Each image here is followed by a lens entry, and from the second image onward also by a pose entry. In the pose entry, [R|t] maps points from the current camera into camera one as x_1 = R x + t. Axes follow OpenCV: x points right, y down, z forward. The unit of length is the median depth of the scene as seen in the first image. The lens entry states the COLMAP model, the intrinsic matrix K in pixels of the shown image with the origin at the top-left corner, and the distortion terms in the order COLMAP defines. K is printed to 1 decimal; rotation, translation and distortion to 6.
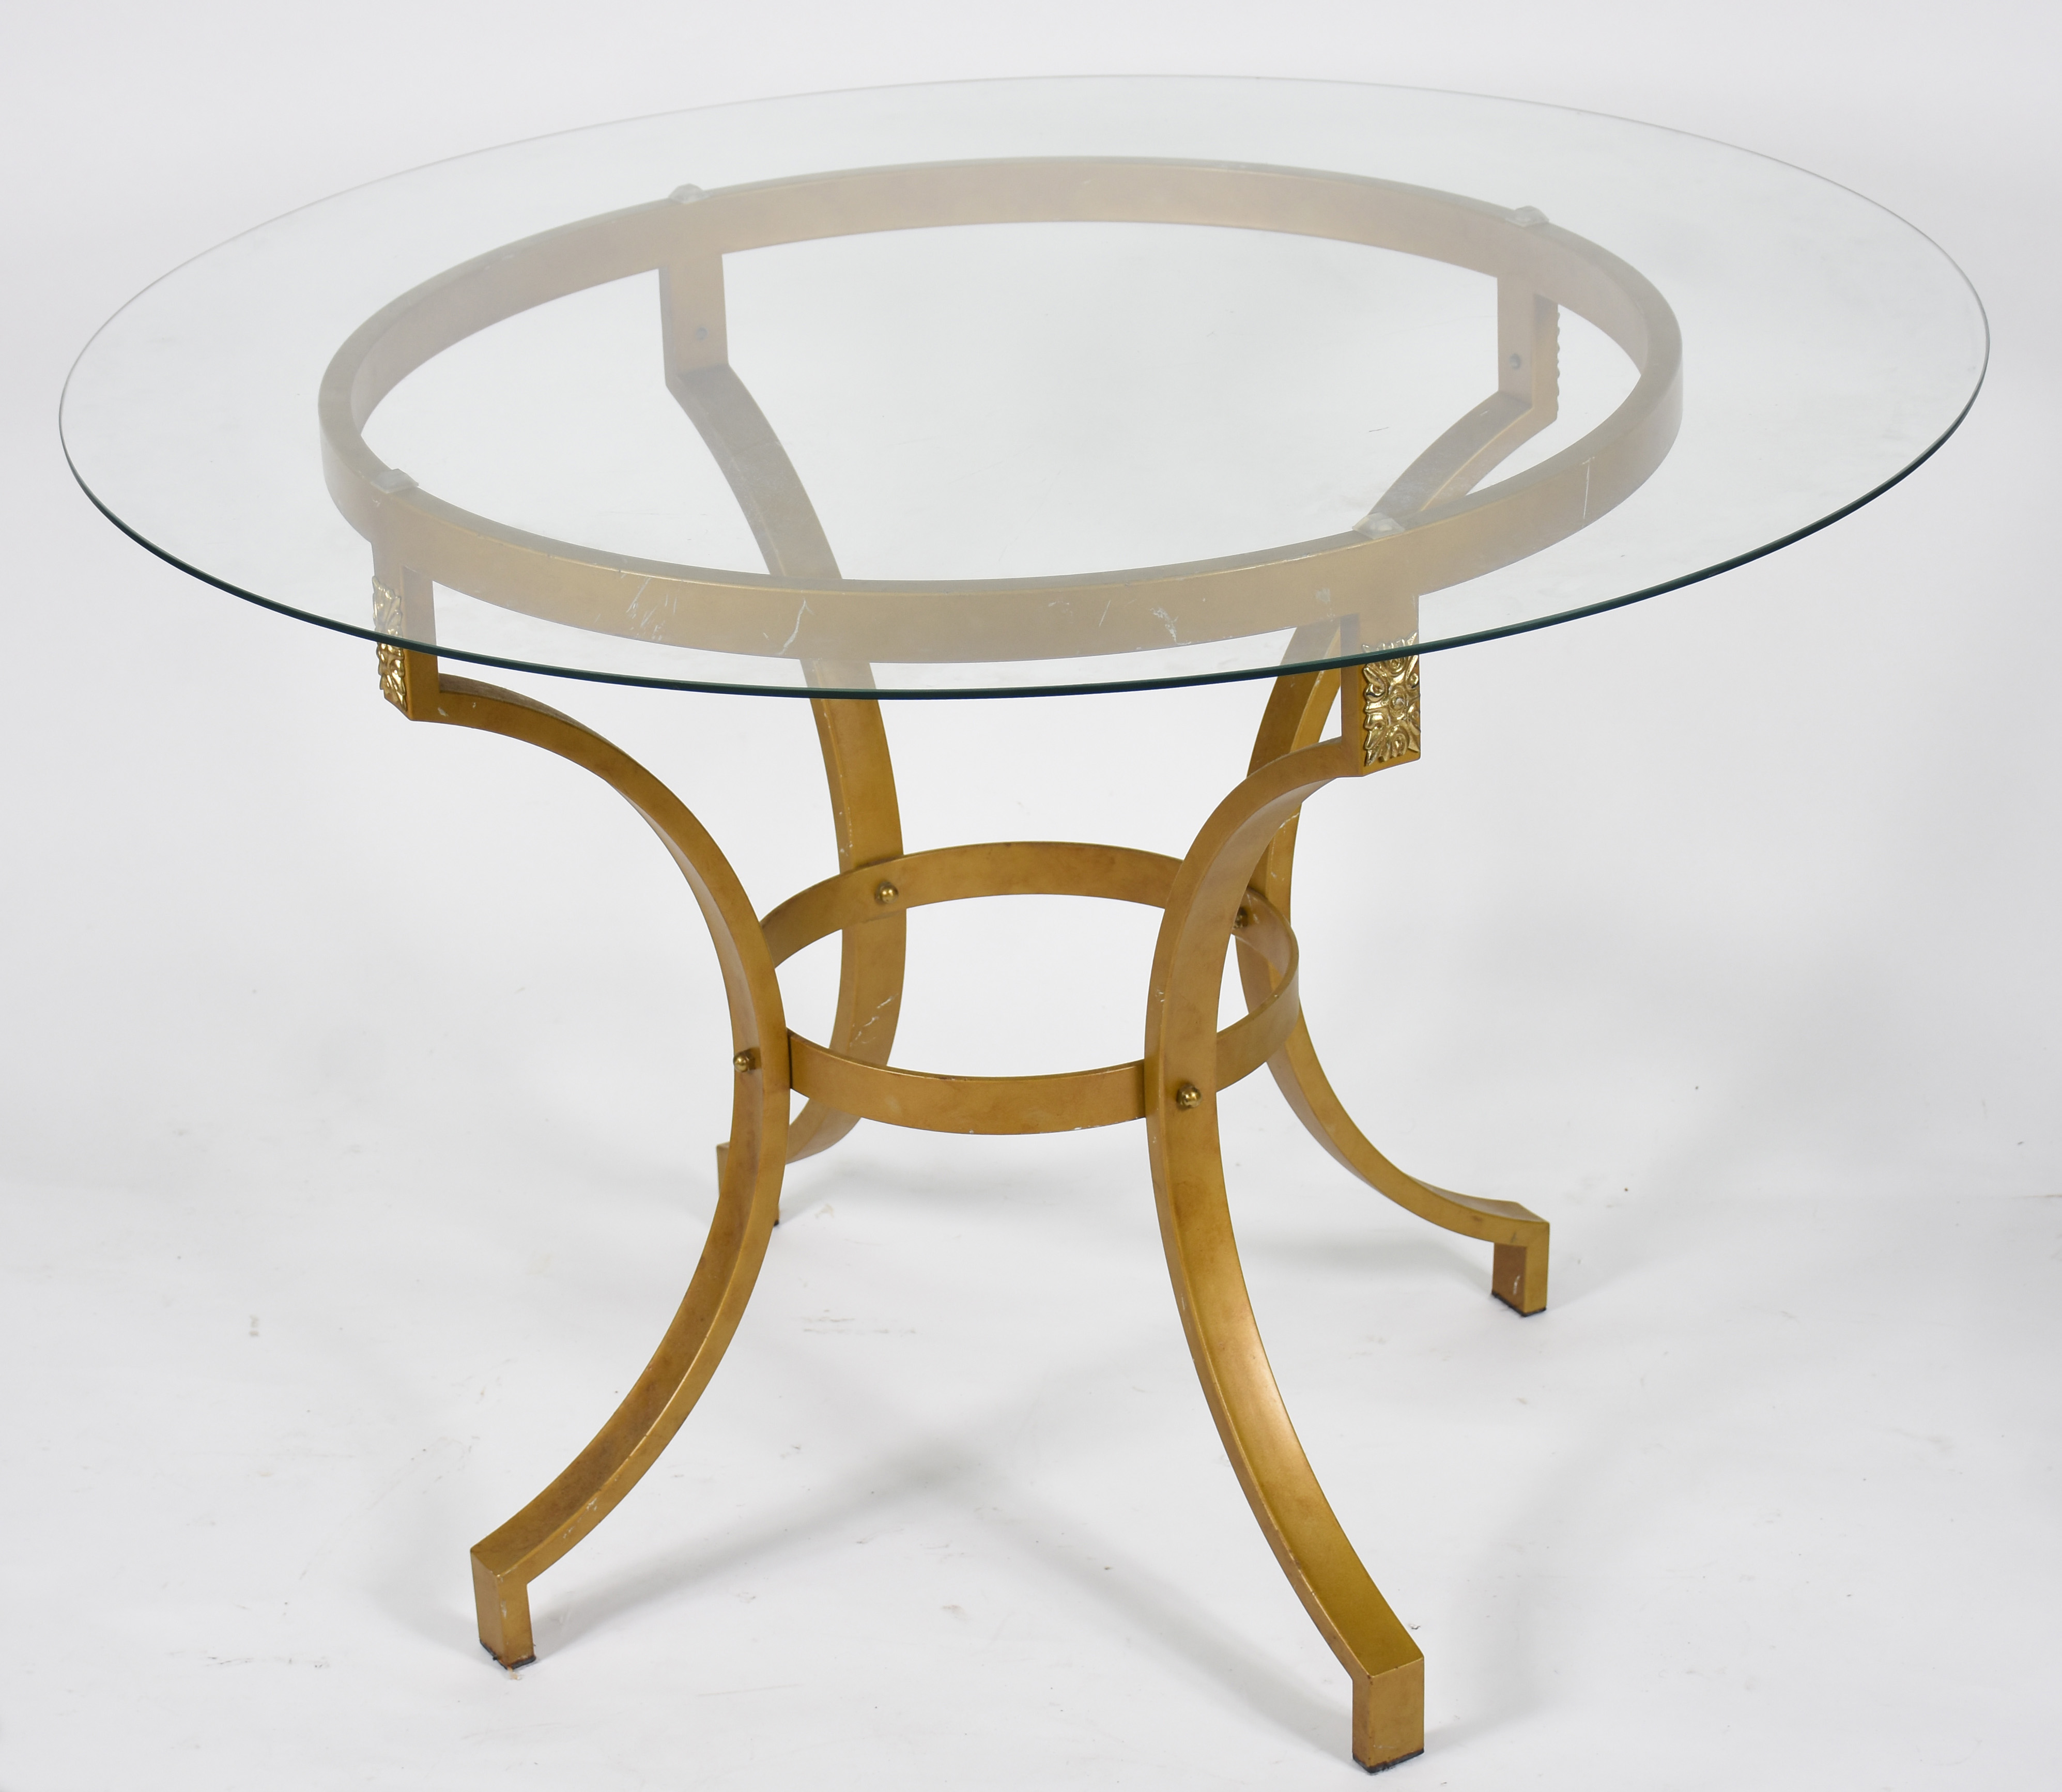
lens RADIAL K [[4899.9, 0, 951.3], [0, 4899.9, 872.0], [0, 0, 1]] dist [0.190726, 0.000000]
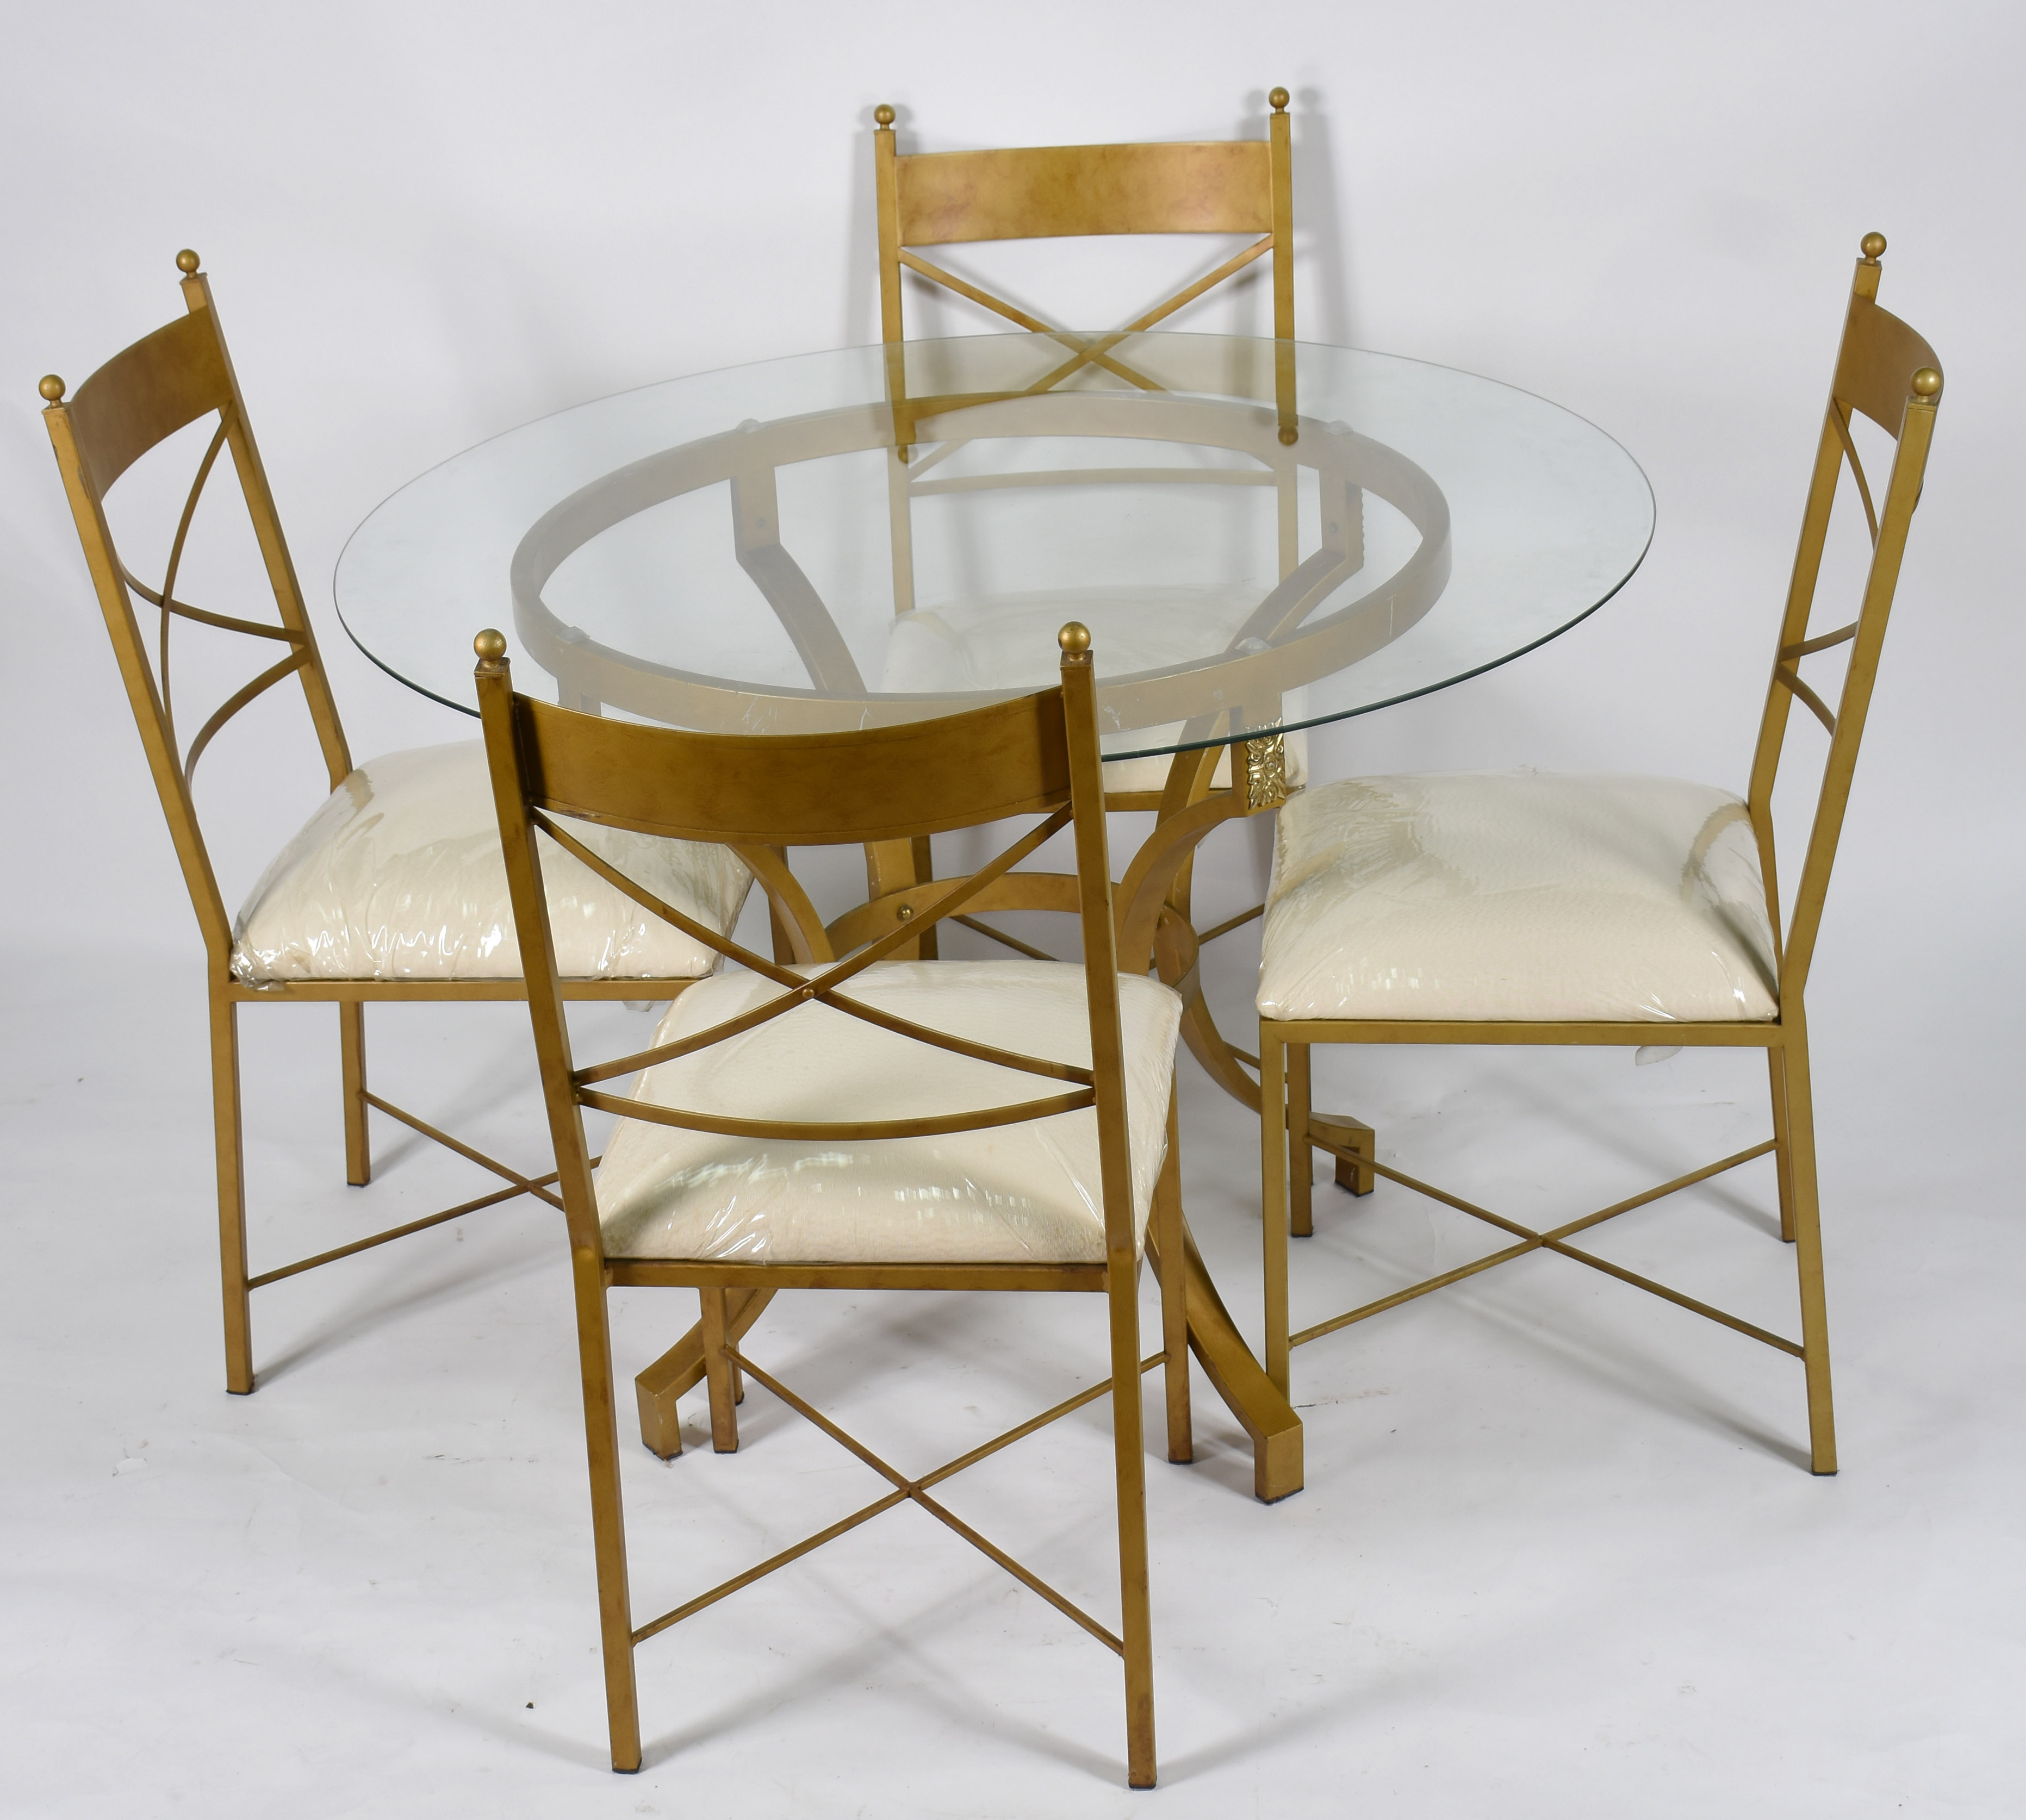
lens RADIAL K [[3963.8, 0, 1013.8], [0, 3963.8, 904.2], [0, 0, 1]] dist [0.041136, 0.000000]
pose [[0.998564, -0.032174, 0.042833, -0.032601], [0.032362, 0.999469, -0.003703, 0.007602], [-0.042691, 0.005084, 0.999075, -0.156633]]
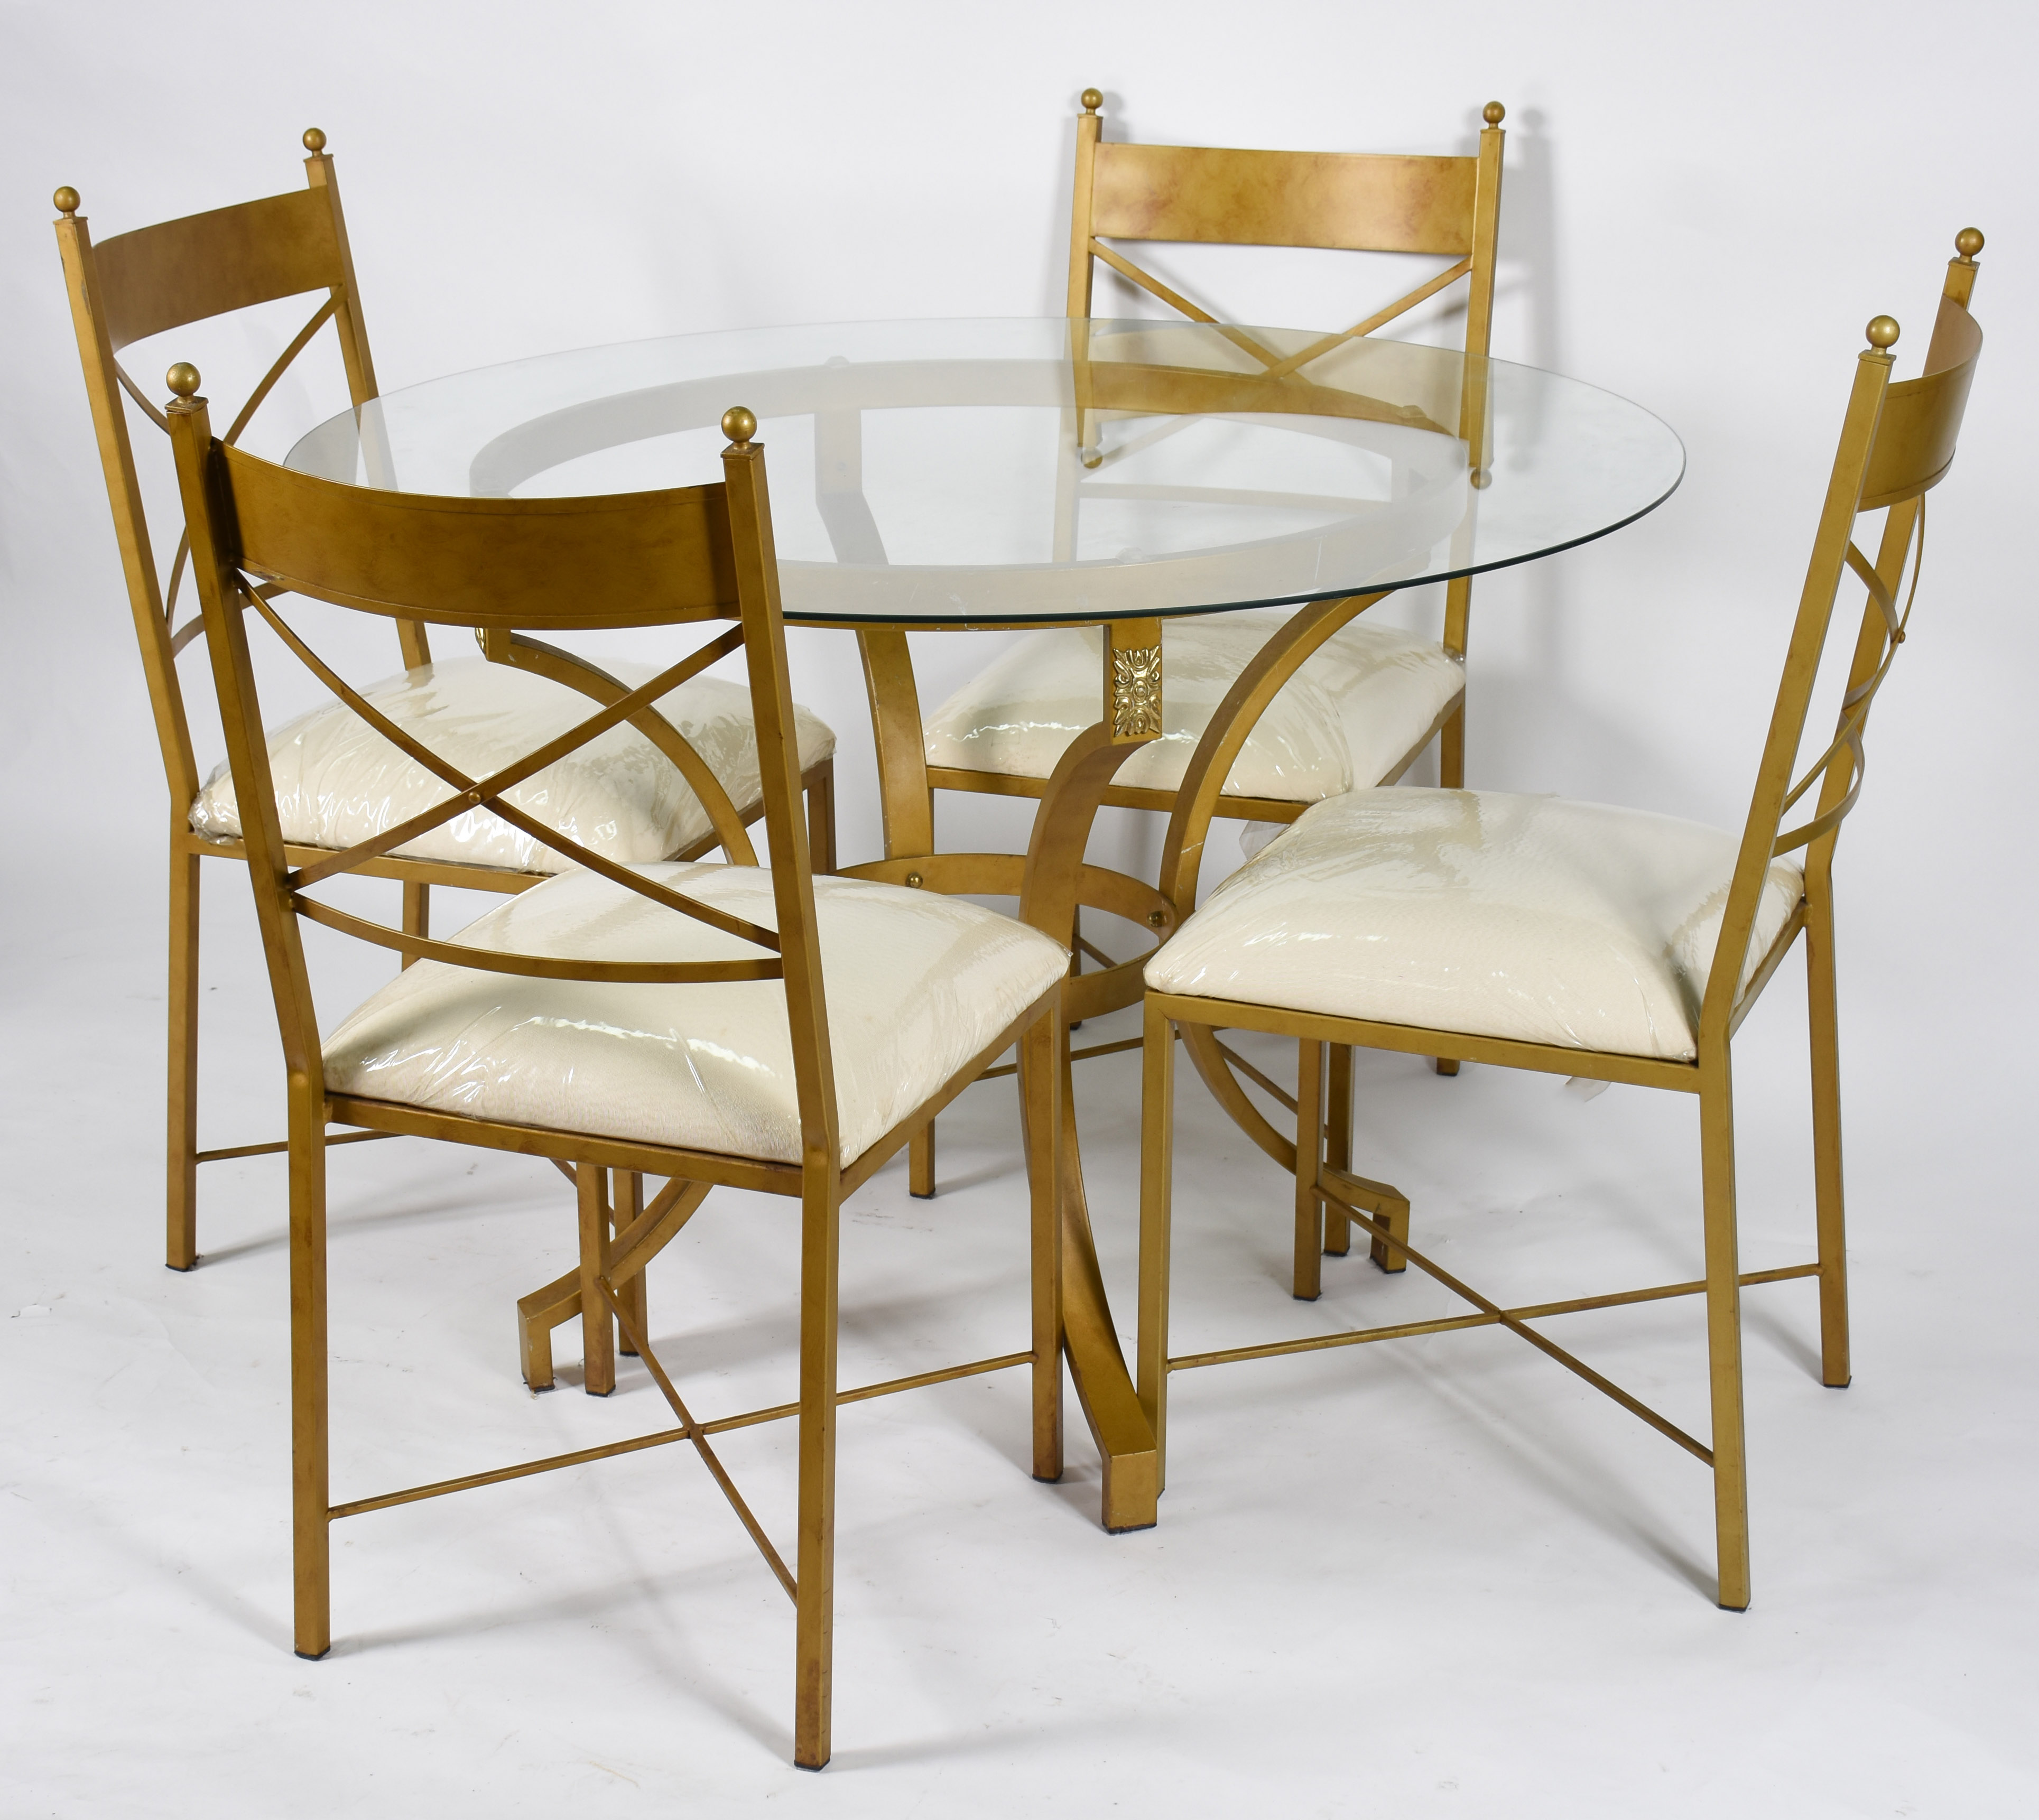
lens RADIAL K [[3866.9, 0, 1016.3], [0, 3866.9, 895.8], [0, 0, 1]] dist [0.044231, 0.000000]
pose [[0.974534, 0.103657, -0.198843, 0.238325], [-0.122095, 0.989059, -0.082793, 0.098201], [0.188086, 0.104962, 0.976528, -0.033504]]
